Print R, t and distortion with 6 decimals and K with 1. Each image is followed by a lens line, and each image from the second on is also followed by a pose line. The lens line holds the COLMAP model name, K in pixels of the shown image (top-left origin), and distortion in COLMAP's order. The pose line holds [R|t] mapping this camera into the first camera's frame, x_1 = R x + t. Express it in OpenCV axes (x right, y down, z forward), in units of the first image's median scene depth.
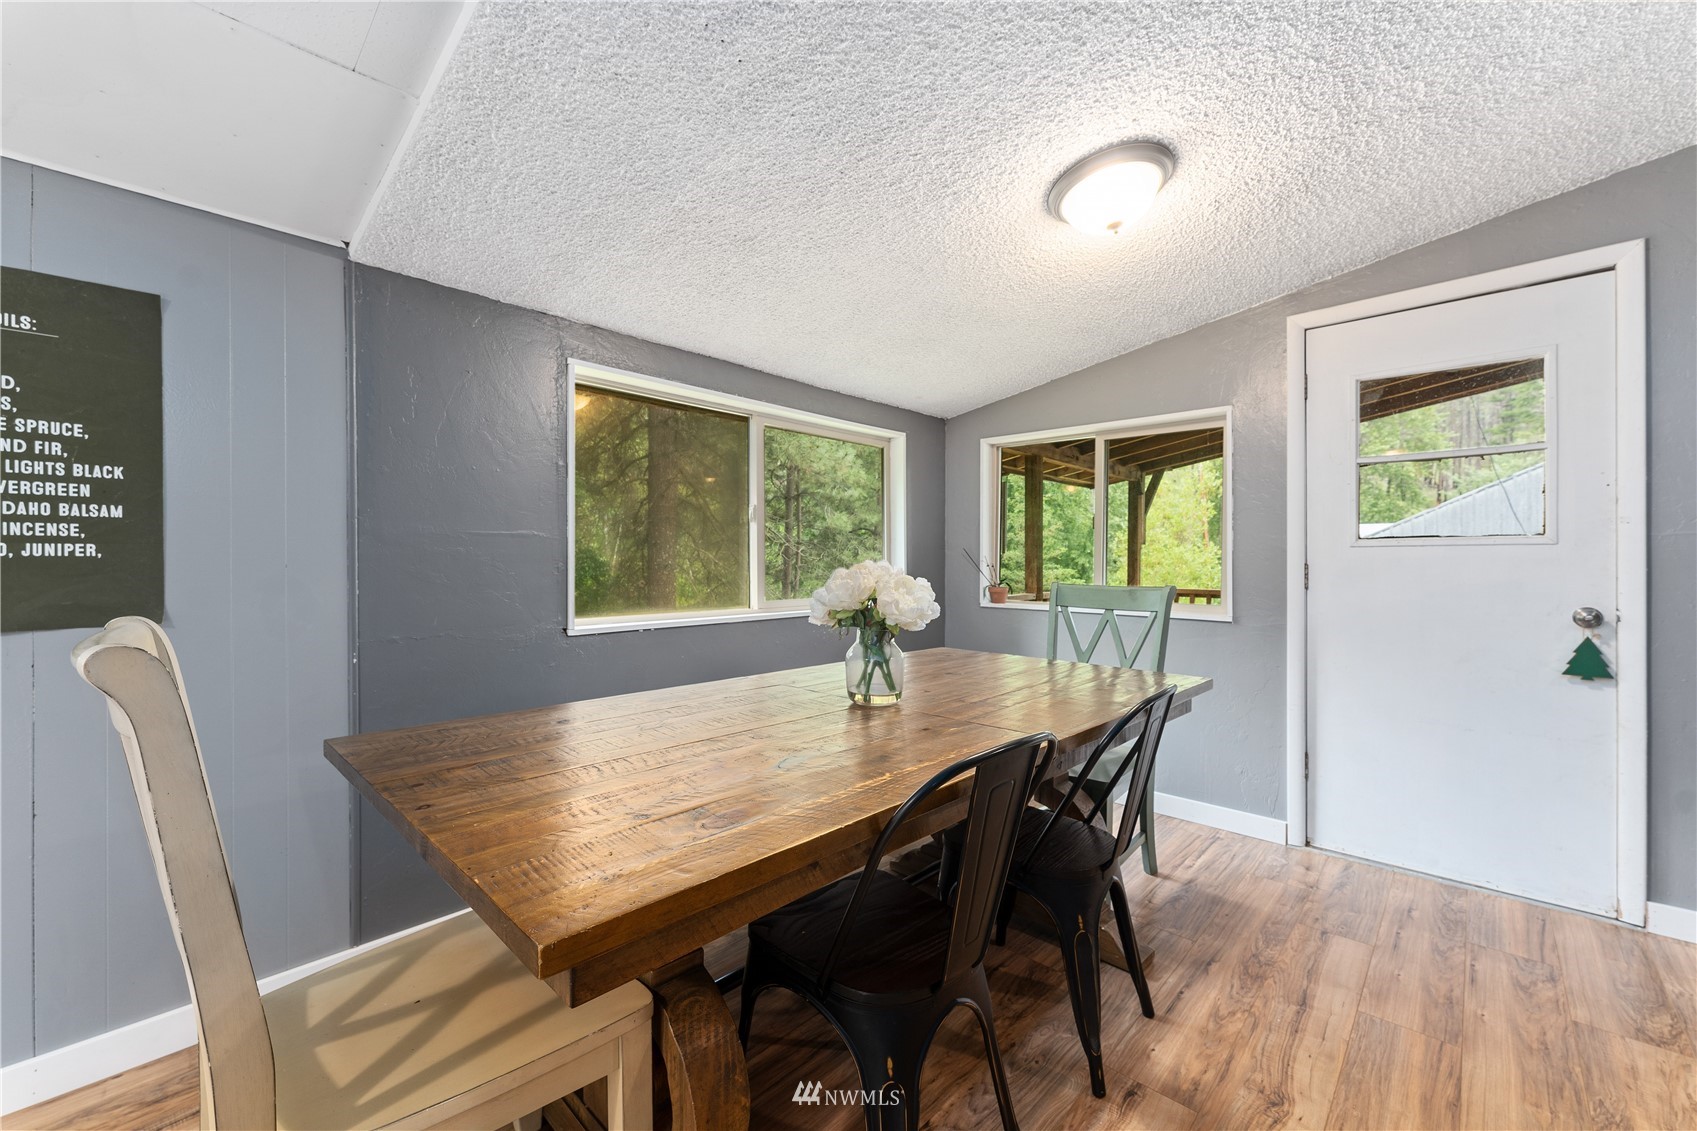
lens RADIAL K [[680.8, 0, 851.9], [0, 680.8, 554.6], [0, 0, 1]] dist [0.001710, -0.001406]
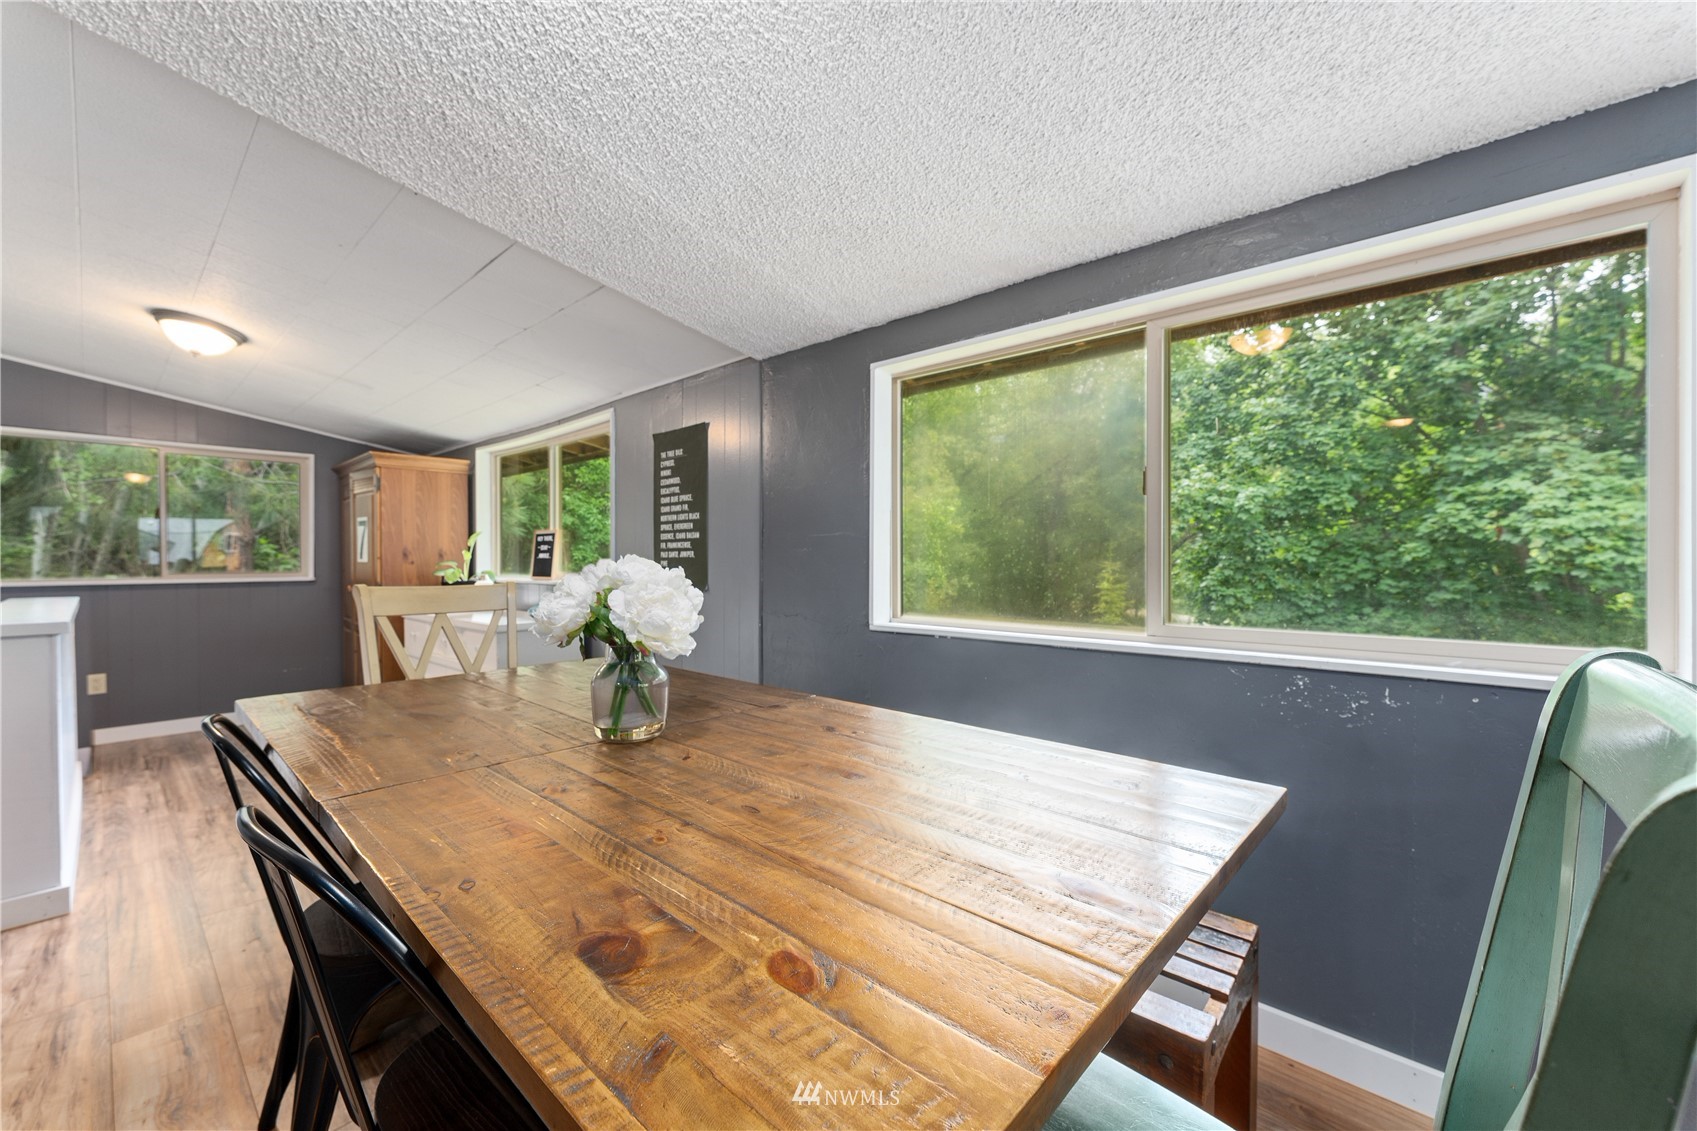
lens RADIAL K [[680.8, 0, 842.5], [0, 680.8, 568.4], [0, 0, 1]] dist [0.001710, -0.001406]
pose [[0.019897, 0.012152, -0.999728, 0.102507], [0.013246, 0.999835, 0.012417, 0.001732], [0.999714, -0.013489, 0.019732, 0.152007]]
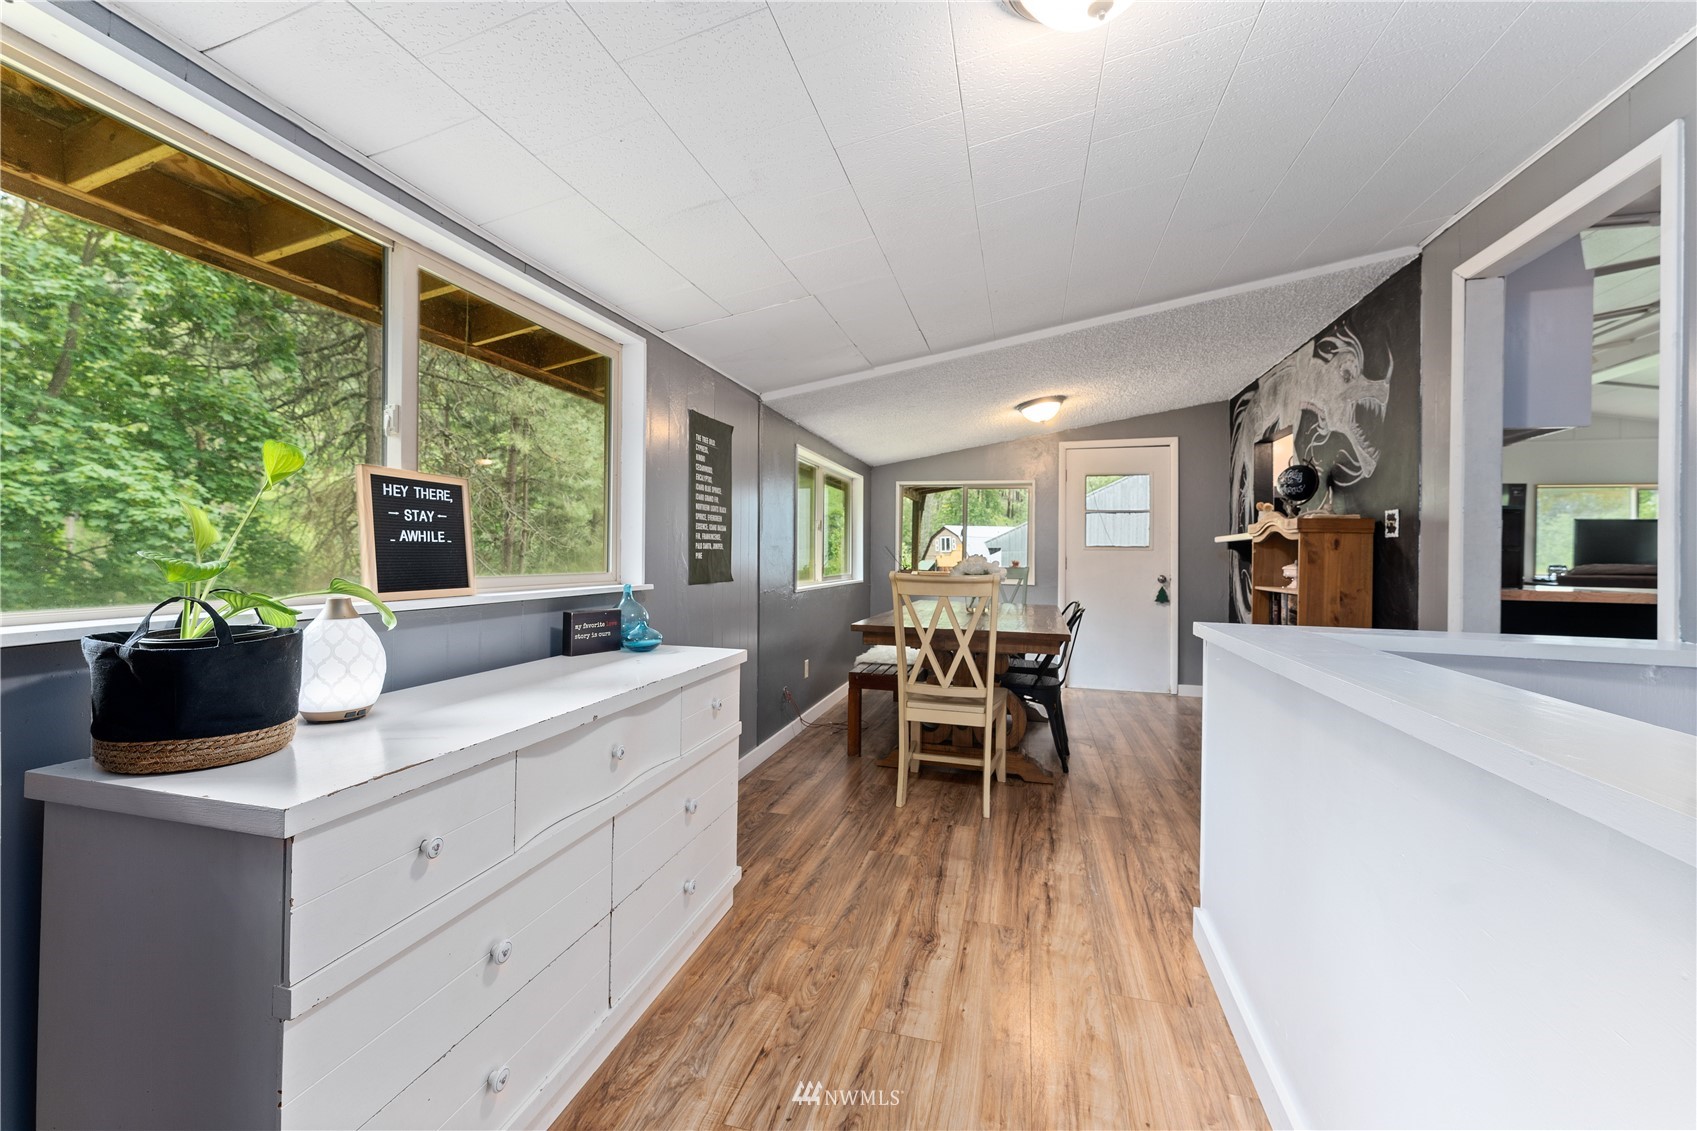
lens RADIAL K [[683.7, 0, 833.1], [0, 683.7, 564.6], [0, 0, 1]] dist [-0.027739, 0.000272]
pose [[0.887238, 0.005941, 0.461274, -0.193721], [-0.020418, 0.999443, 0.026402, -0.001575], [-0.460860, -0.032843, 0.886865, -0.115160]]
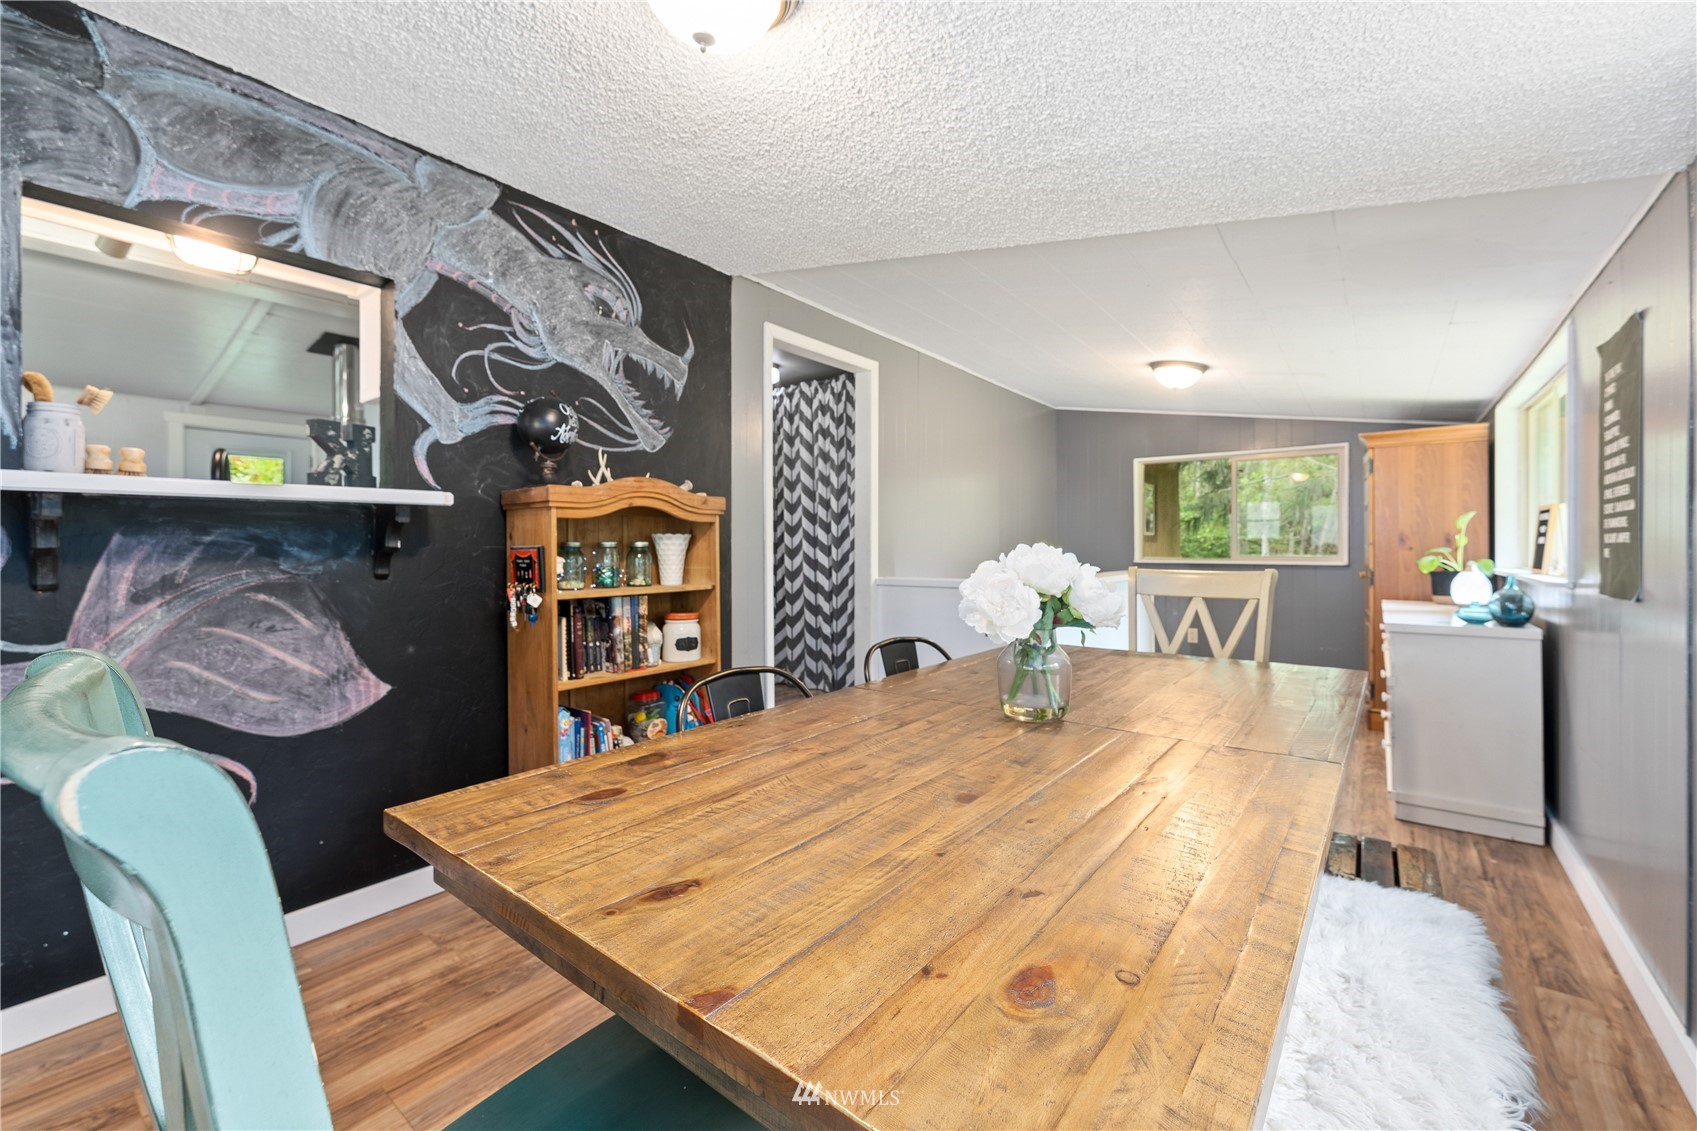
lens RADIAL K [[680.8, 0, 851.9], [0, 680.8, 547.4], [0, 0, 1]] dist [0.001710, -0.001406]
pose [[-0.995134, 0.002657, -0.098493, 0.041623], [0.003680, 0.999941, -0.010210, 0.002002], [0.098460, -0.010523, -0.995085, 0.223541]]
